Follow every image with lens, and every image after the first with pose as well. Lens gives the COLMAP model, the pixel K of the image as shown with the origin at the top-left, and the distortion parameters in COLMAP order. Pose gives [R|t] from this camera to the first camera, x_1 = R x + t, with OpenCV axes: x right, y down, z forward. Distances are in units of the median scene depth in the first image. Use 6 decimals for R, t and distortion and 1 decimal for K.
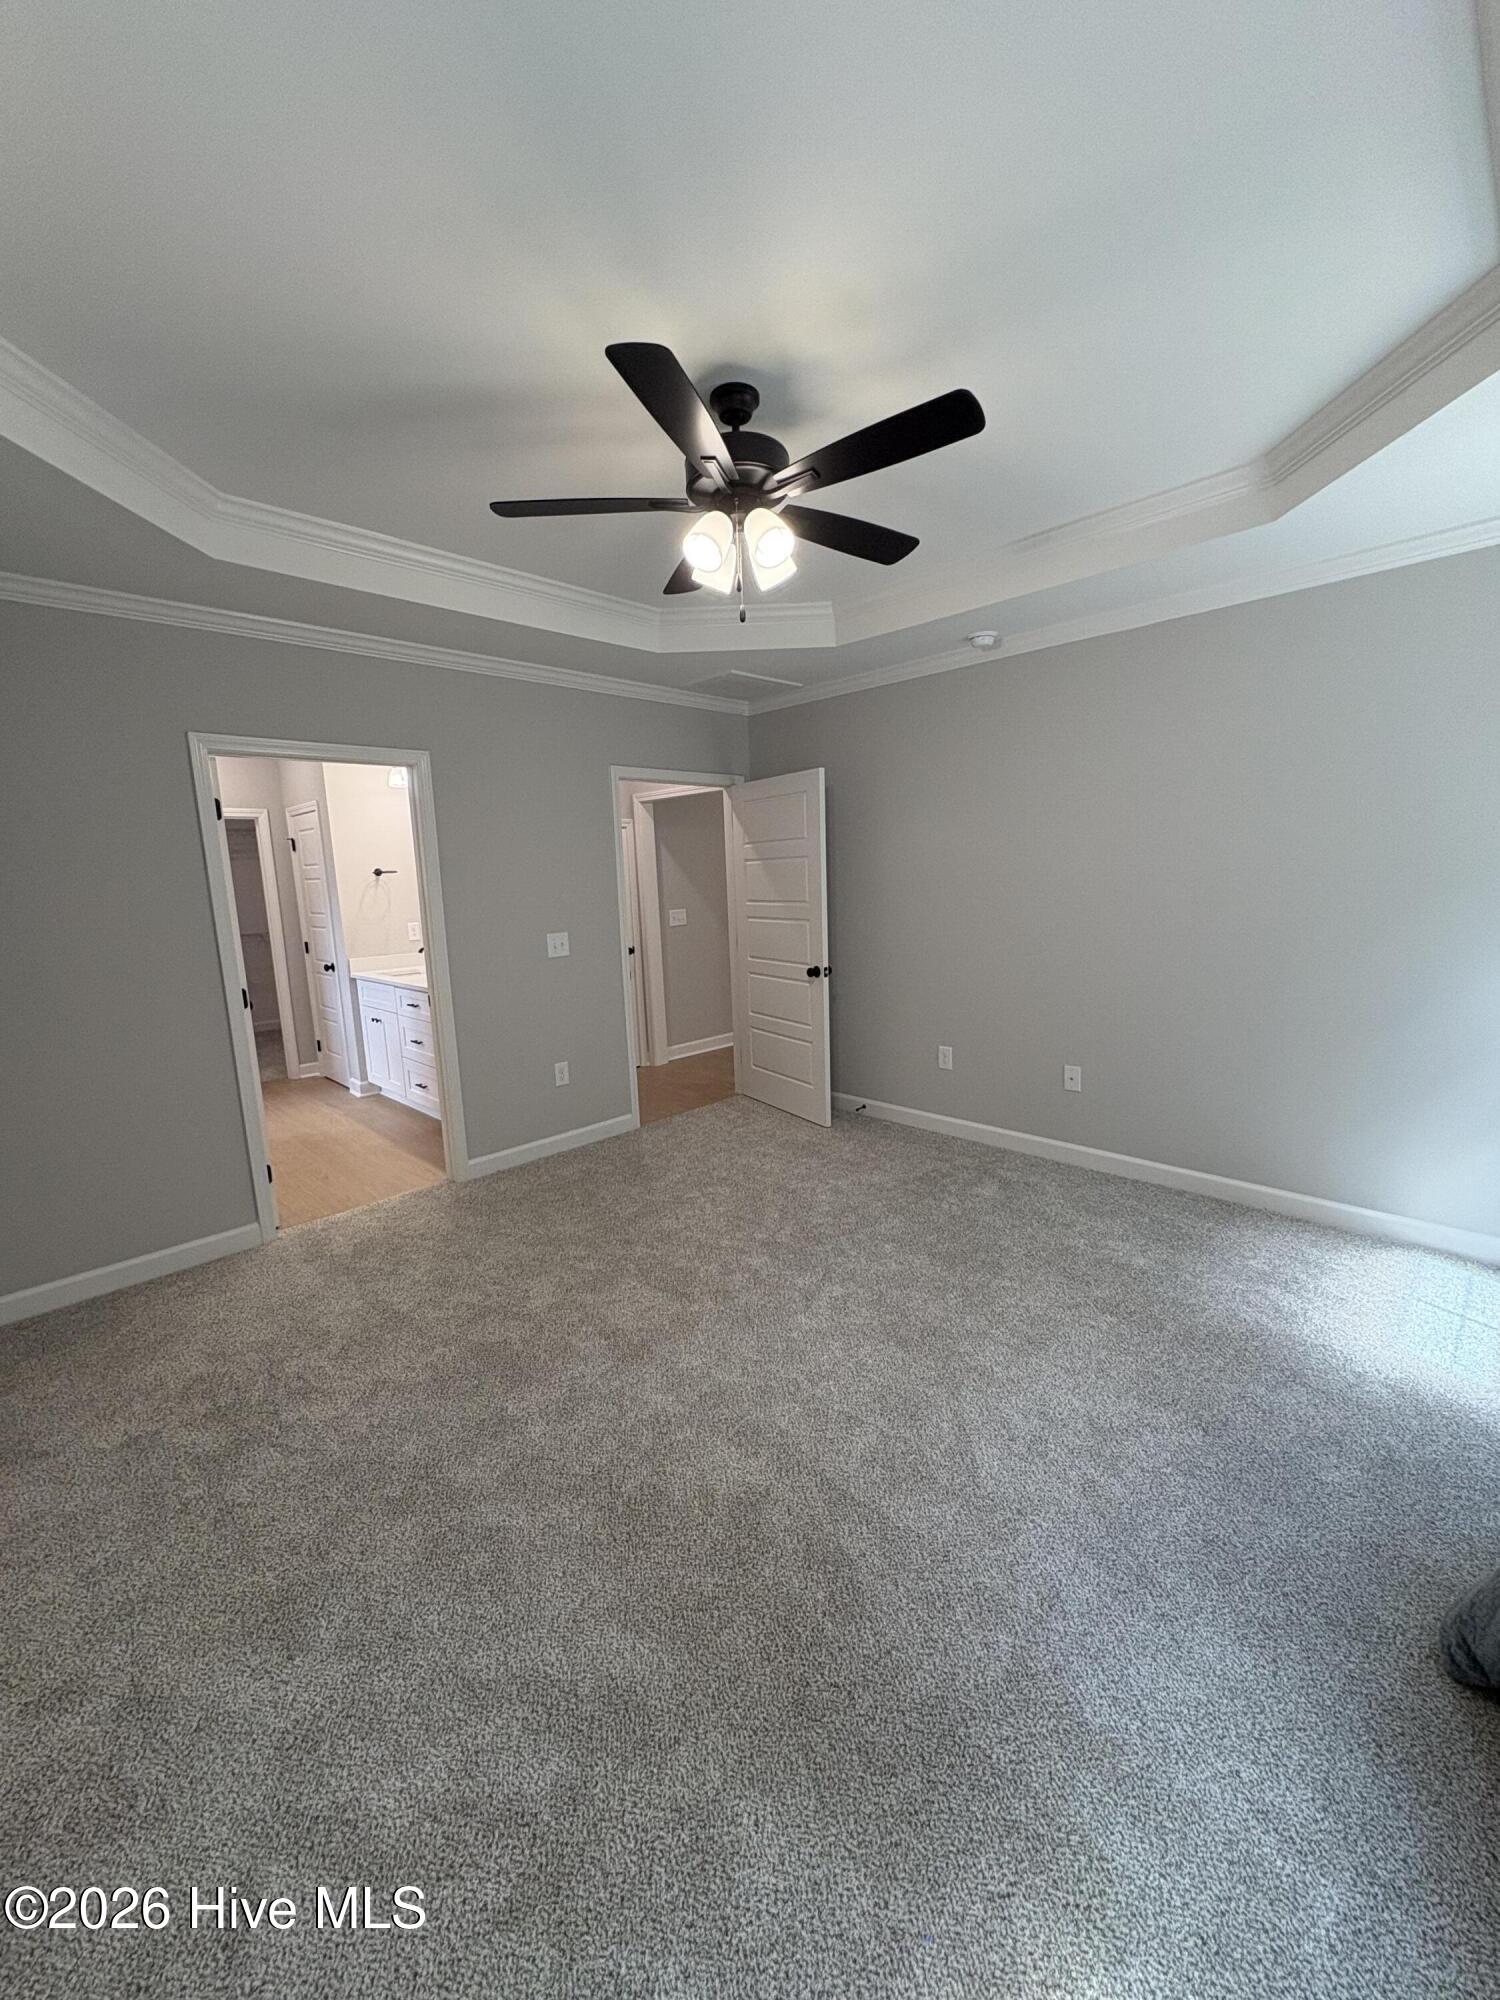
lens RADIAL K [[799.0, 0, 759.0], [0, 799.0, 1002.3], [0, 0, 1]] dist [0.000390, -0.000185]
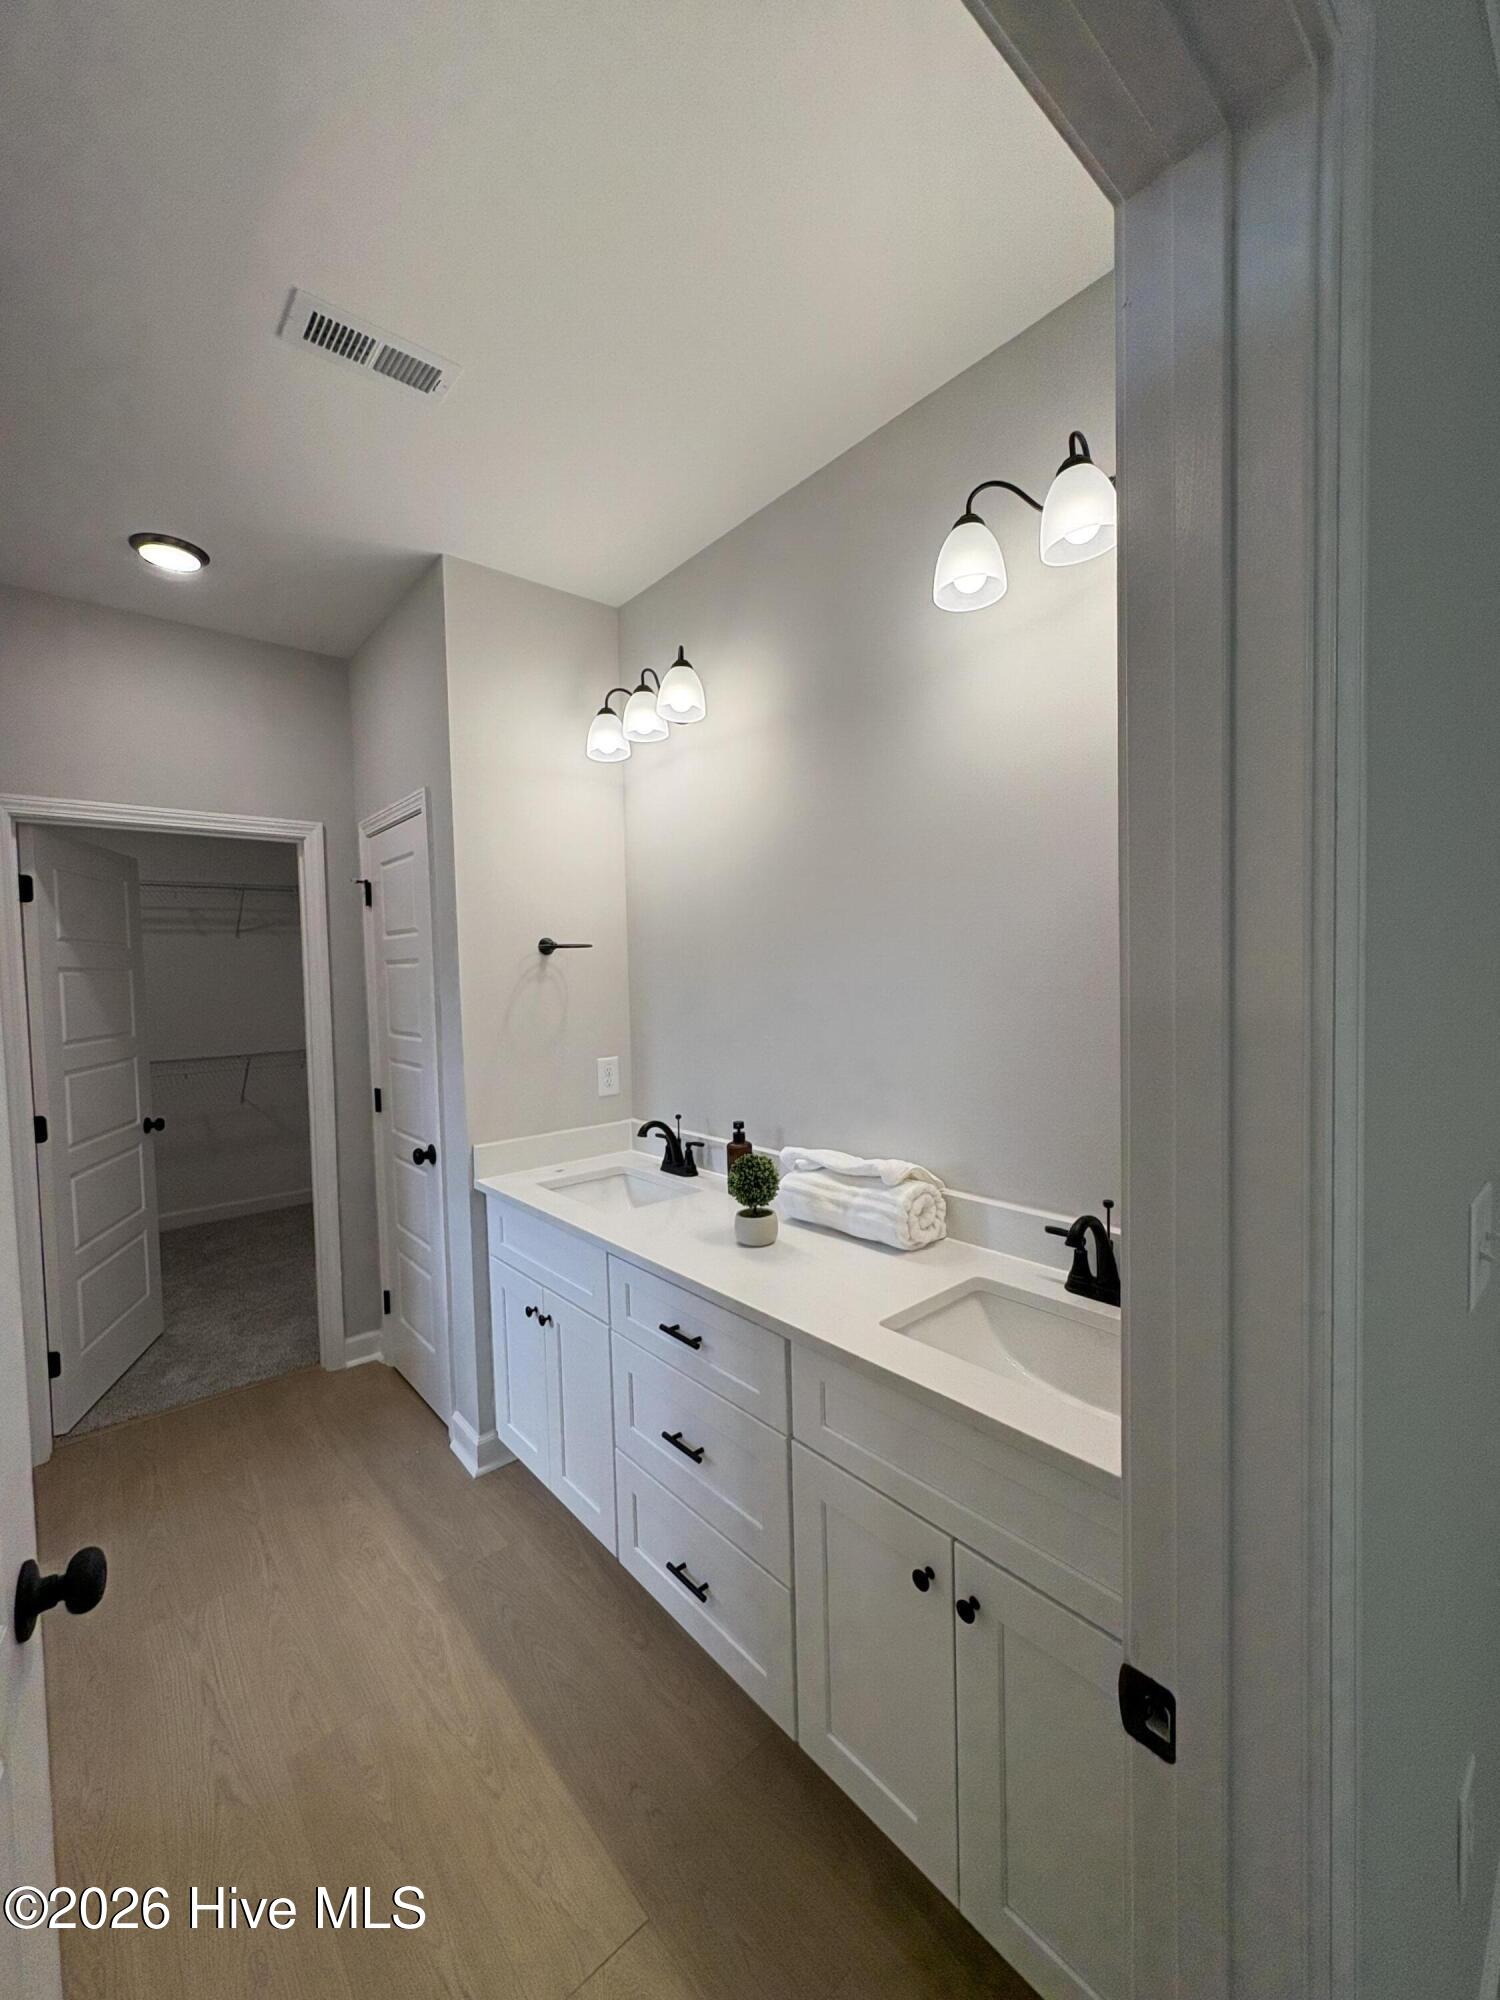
lens RADIAL K [[799.0, 0, 759.0], [0, 799.0, 1002.3], [0, 0, 1]] dist [0.000390, -0.000185]
pose [[0.997891, 0.010267, -0.064096, -0.326757], [-0.018024, 0.992411, -0.121639, -0.079224], [0.062360, 0.122538, 0.990503, 0.564341]]
